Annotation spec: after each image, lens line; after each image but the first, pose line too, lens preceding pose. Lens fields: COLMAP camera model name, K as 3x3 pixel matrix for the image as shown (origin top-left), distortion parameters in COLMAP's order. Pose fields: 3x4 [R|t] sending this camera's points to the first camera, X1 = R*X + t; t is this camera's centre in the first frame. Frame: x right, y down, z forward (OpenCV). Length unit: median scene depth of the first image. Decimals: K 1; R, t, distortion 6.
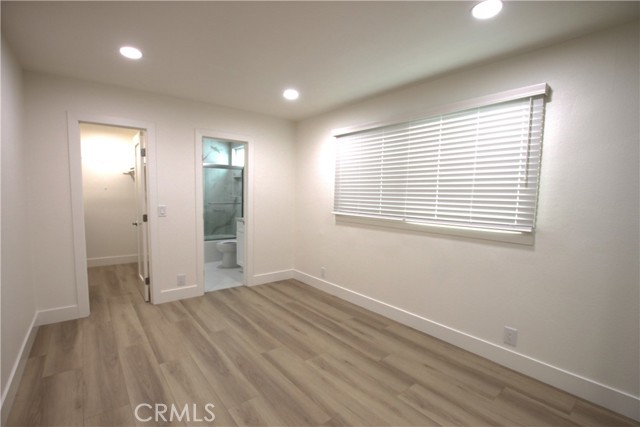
lens RADIAL K [[293.4, 0, 321.1], [0, 293.4, 213.7], [0, 0, 1]] dist [-0.025055, 0.001660]
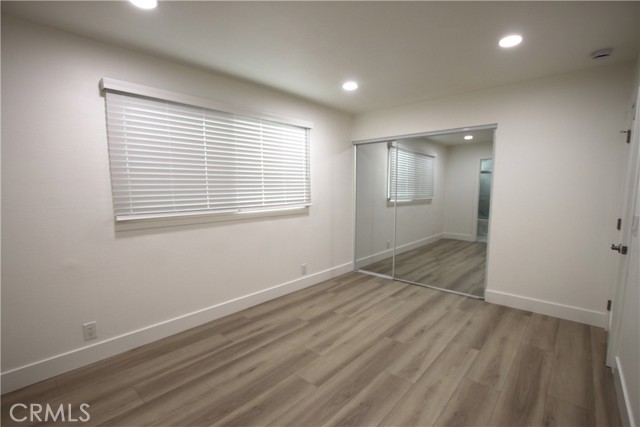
lens RADIAL K [[293.4, 0, 316.4], [0, 293.4, 214.5], [0, 0, 1]] dist [-0.025055, 0.001660]
pose [[-0.138284, -0.113722, 0.983842, -0.927108], [0.069550, 0.989818, 0.124188, -0.089579], [-0.987948, 0.085599, -0.128966, 1.048156]]
